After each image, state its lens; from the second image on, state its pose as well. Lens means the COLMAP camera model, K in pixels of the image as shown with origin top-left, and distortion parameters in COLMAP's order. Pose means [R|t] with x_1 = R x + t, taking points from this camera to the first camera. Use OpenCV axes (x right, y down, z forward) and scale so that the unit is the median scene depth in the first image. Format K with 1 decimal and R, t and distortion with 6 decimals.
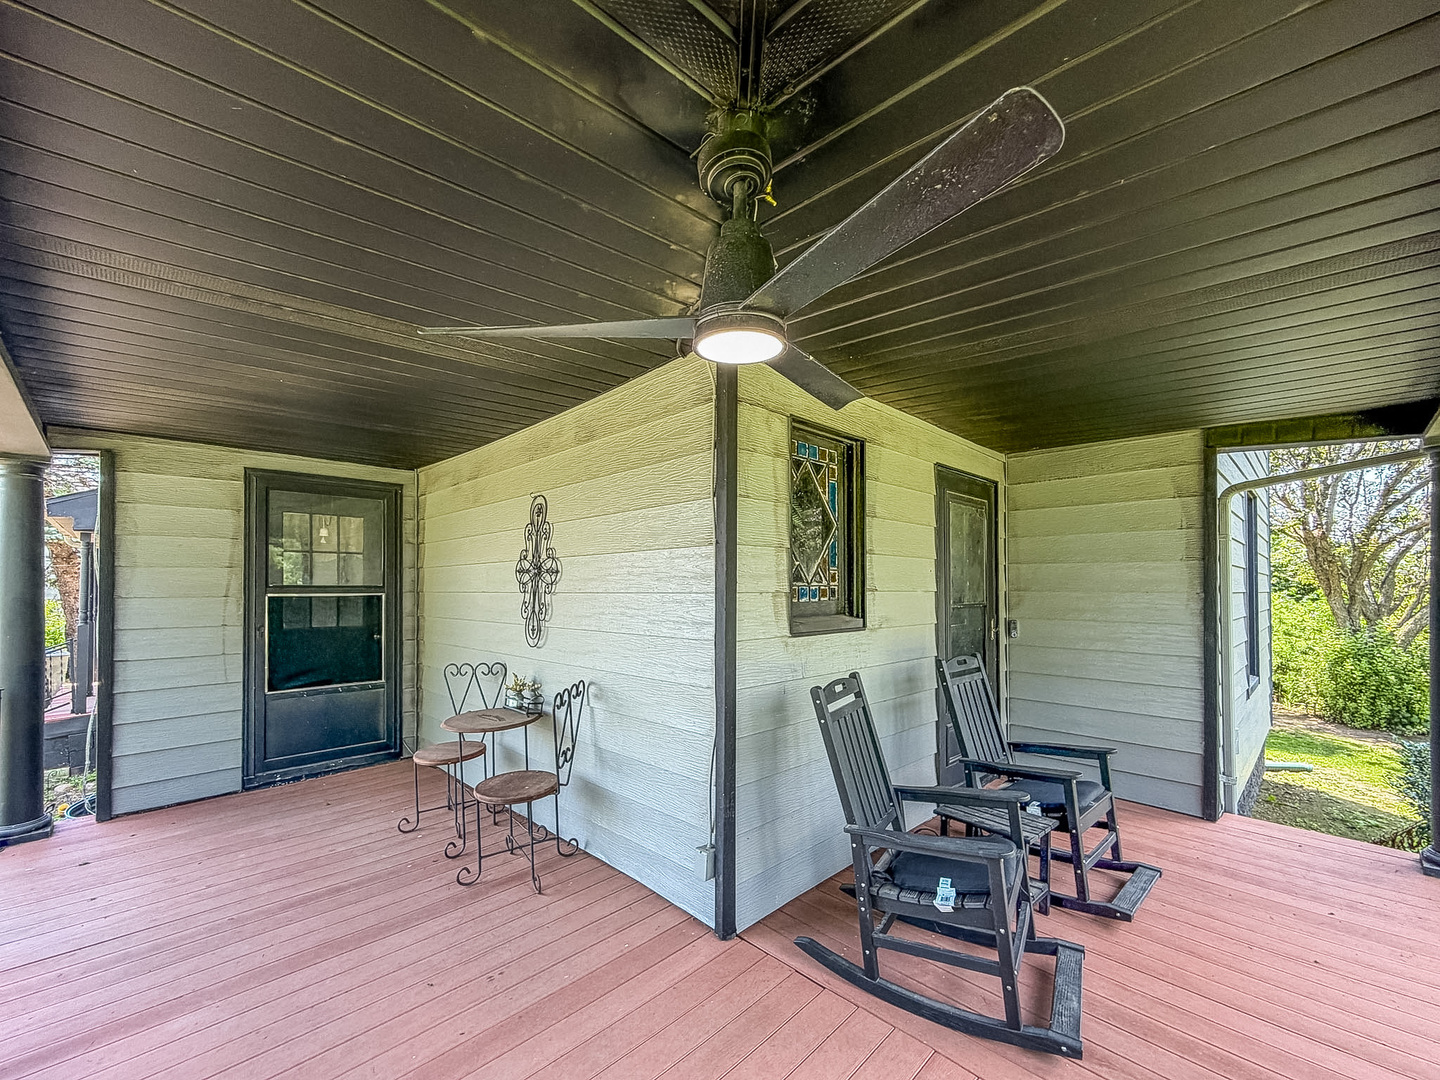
lens RADIAL K [[589.8, 0, 713.1], [0, 589.8, 578.4], [0, 0, 1]] dist [0.001241, 0.000076]
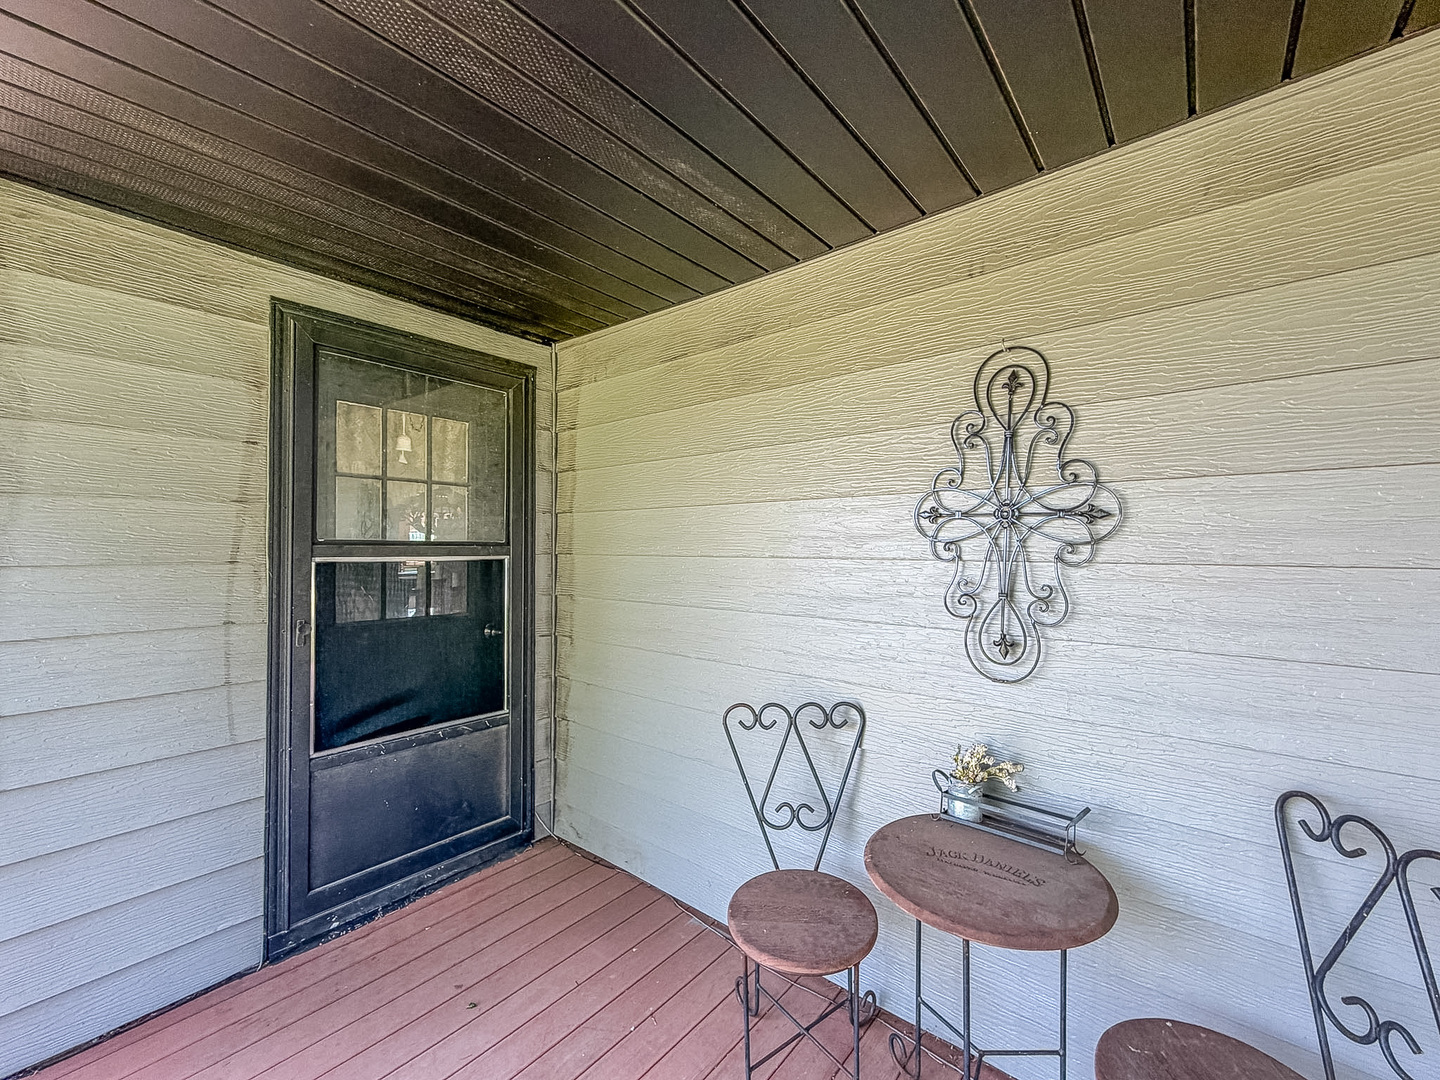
lens RADIAL K [[589.8, 0, 715.8], [0, 589.8, 538.5], [0, 0, 1]] dist [0.001241, 0.000076]
pose [[0.994775, 0.007520, 0.101817, -0.483090], [-0.007844, 0.999965, 0.002777, 0.006180], [-0.101792, -0.003561, 0.994799, 0.483556]]
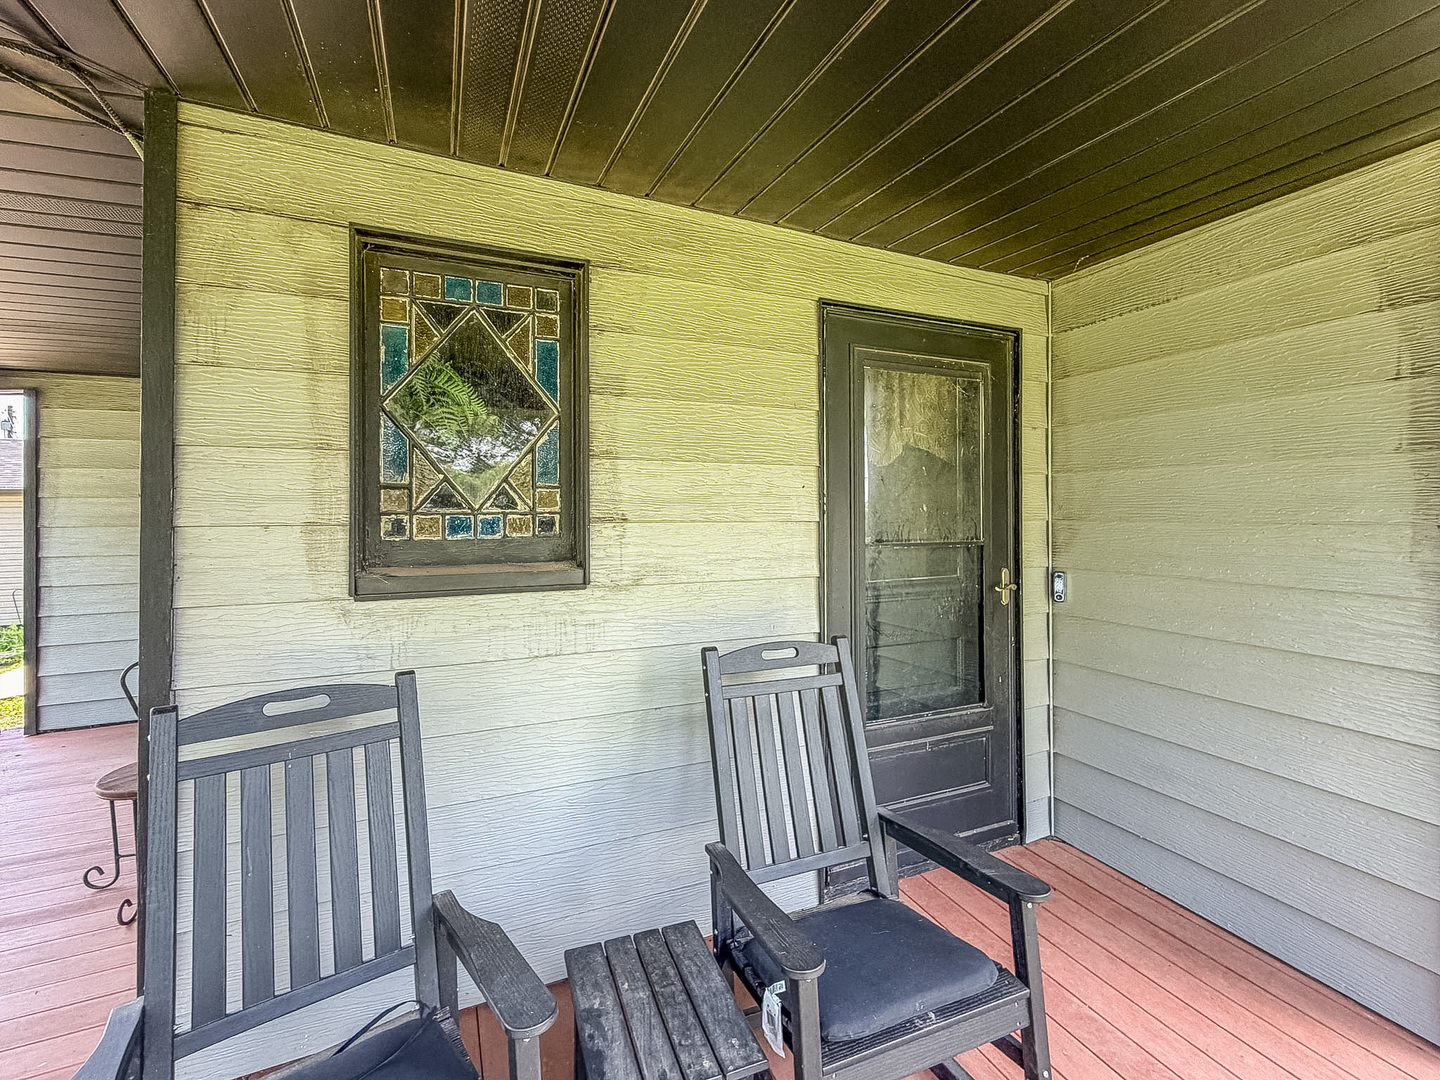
lens RADIAL K [[589.8, 0, 757.8], [0, 589.8, 516.3], [0, 0, 1]] dist [0.001241, 0.000076]
pose [[0.931782, -0.002391, -0.363011, 0.498500], [0.008923, 0.999827, 0.016319, 0.006093], [0.362909, -0.018445, 0.931642, 0.409472]]
